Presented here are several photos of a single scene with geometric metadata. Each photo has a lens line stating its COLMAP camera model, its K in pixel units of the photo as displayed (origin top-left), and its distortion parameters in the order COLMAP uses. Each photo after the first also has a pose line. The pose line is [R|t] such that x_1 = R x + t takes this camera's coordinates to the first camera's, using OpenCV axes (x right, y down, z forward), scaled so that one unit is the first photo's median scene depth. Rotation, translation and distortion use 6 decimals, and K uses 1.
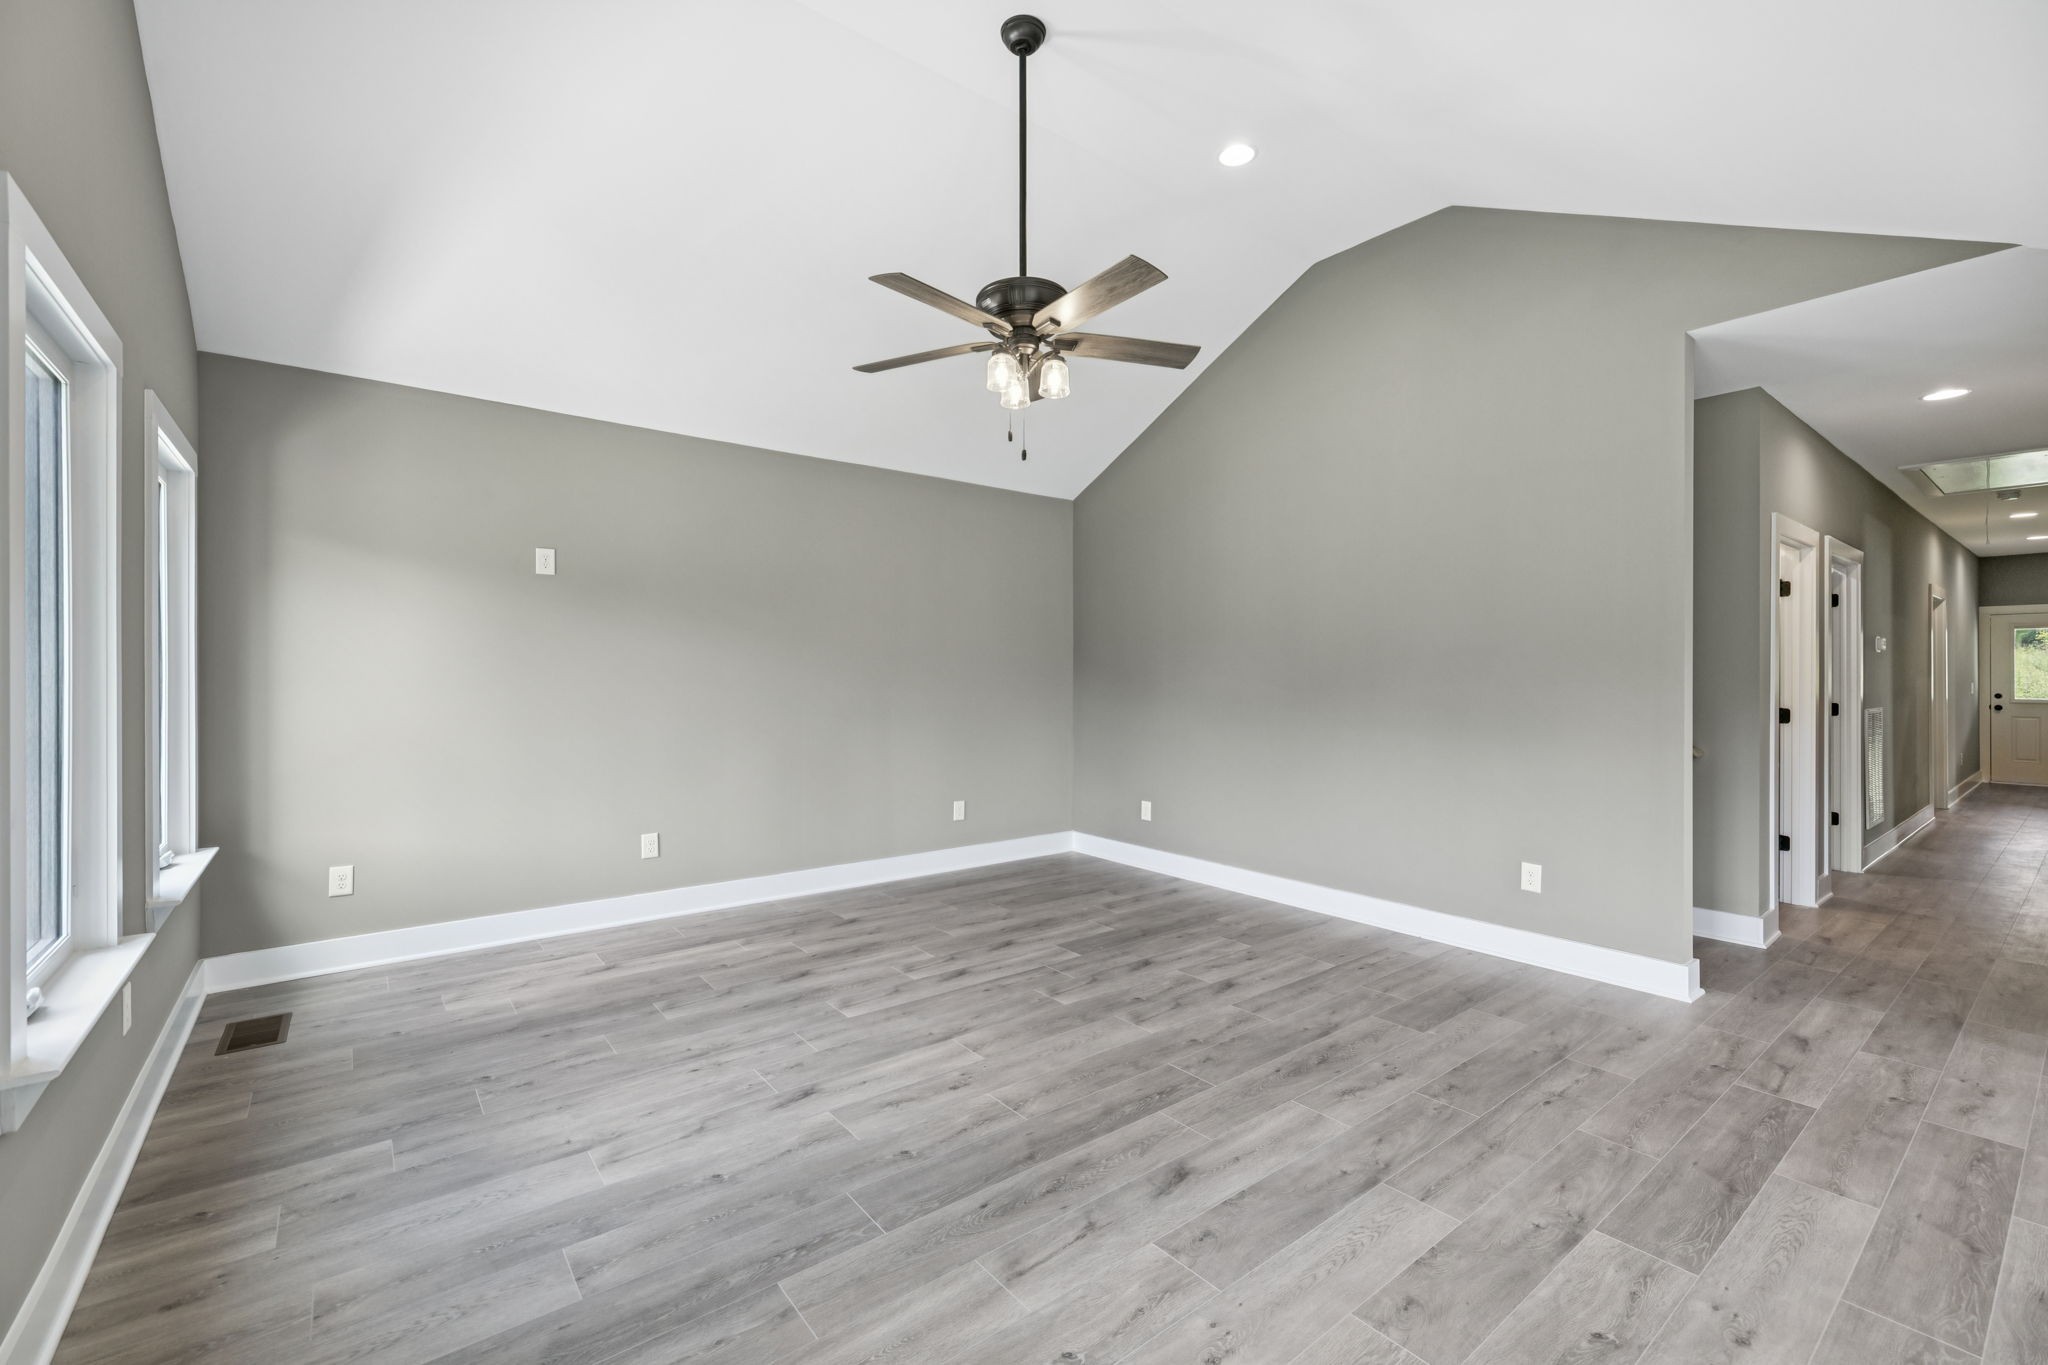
lens RADIAL K [[868.3, 0, 1016.7], [0, 868.3, 675.9], [0, 0, 1]] dist [0.000146, -0.000034]
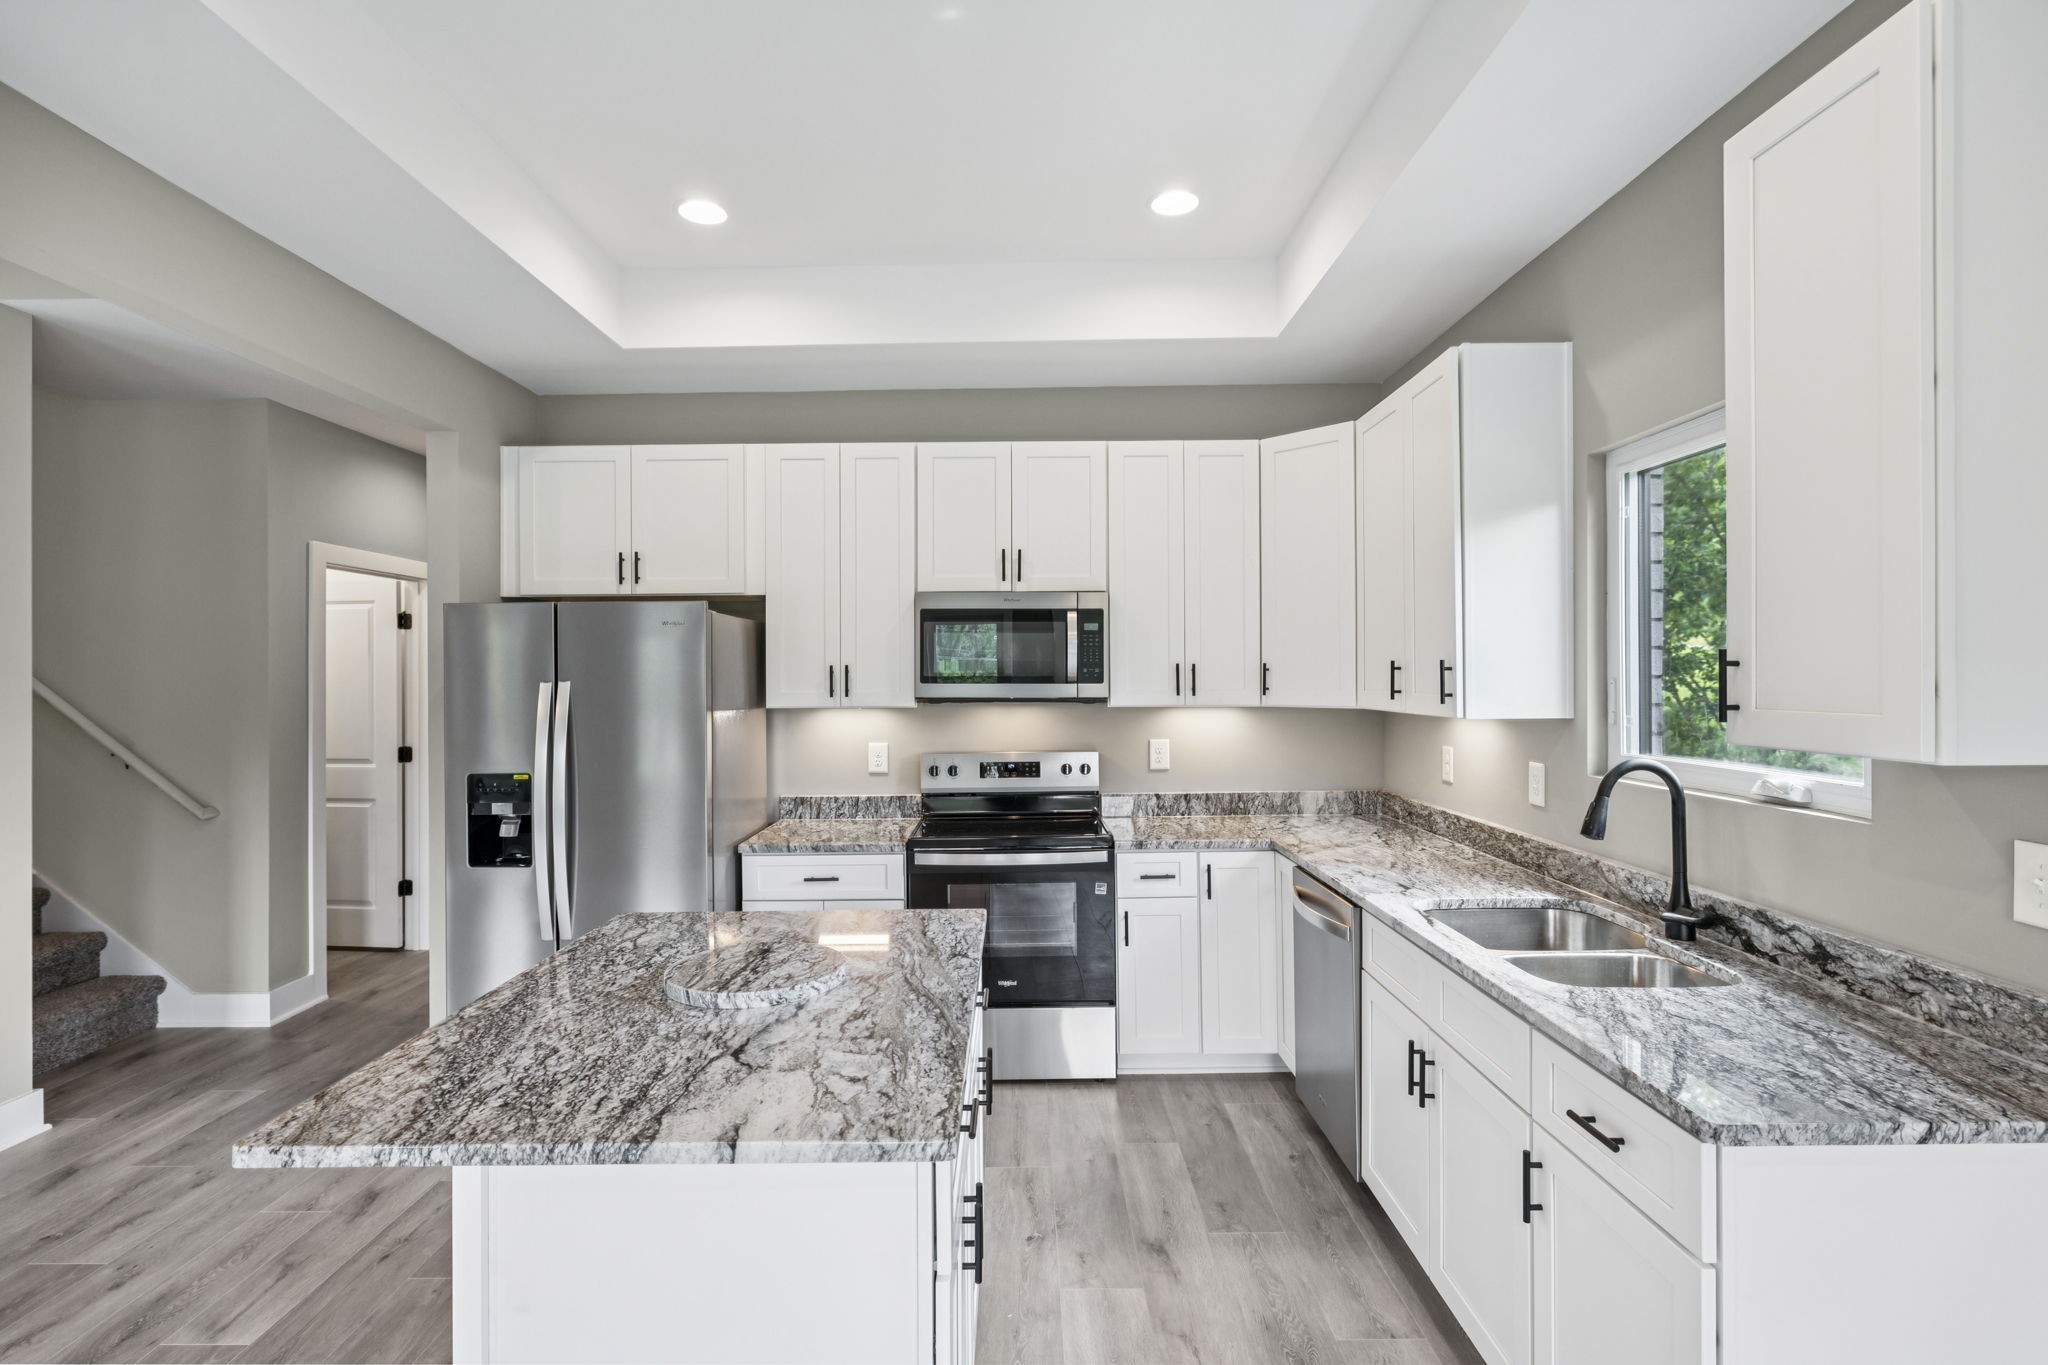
lens RADIAL K [[980.4, 0, 1016.7], [0, 980.4, 678.3], [0, 0, 1]] dist [-0.000705, 0.001144]
pose [[0.621605, -0.007759, 0.783292, 0.767434], [0.010041, 0.999948, 0.001937, -0.051649], [-0.783266, 0.006660, 0.621650, -0.318713]]
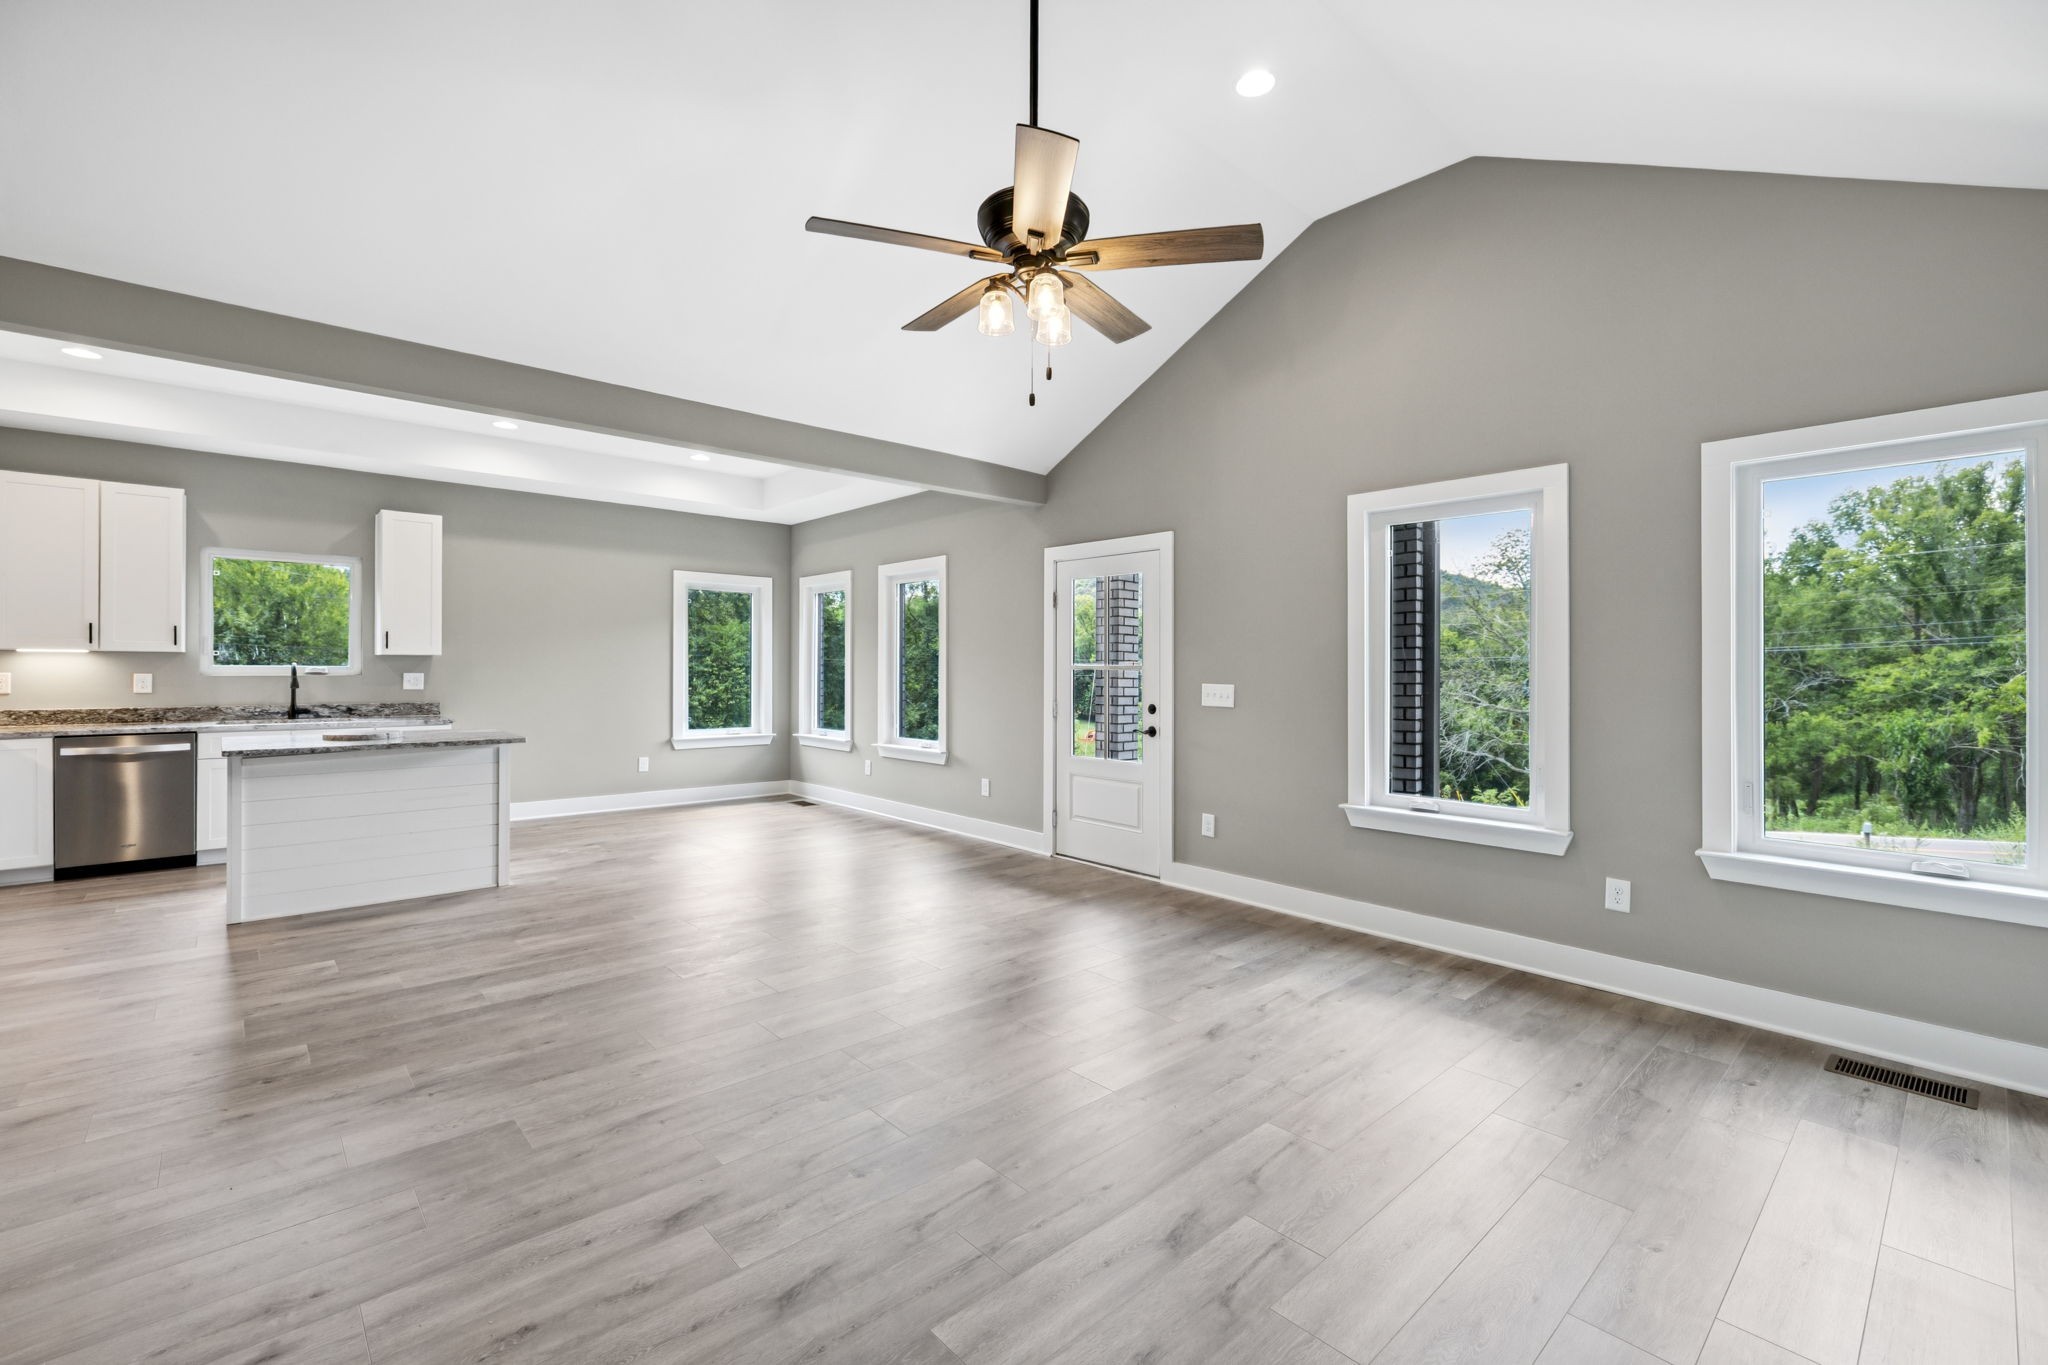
lens RADIAL K [[869.5, 0, 1025.2], [0, 869.5, 664.2], [0, 0, 1]] dist [0.001334, 0.000310]
pose [[-0.996629, -0.012840, -0.081032, 0.089844], [-0.012527, 0.999912, -0.004363, 0.004755], [0.081080, -0.003333, -0.996702, 1.925274]]
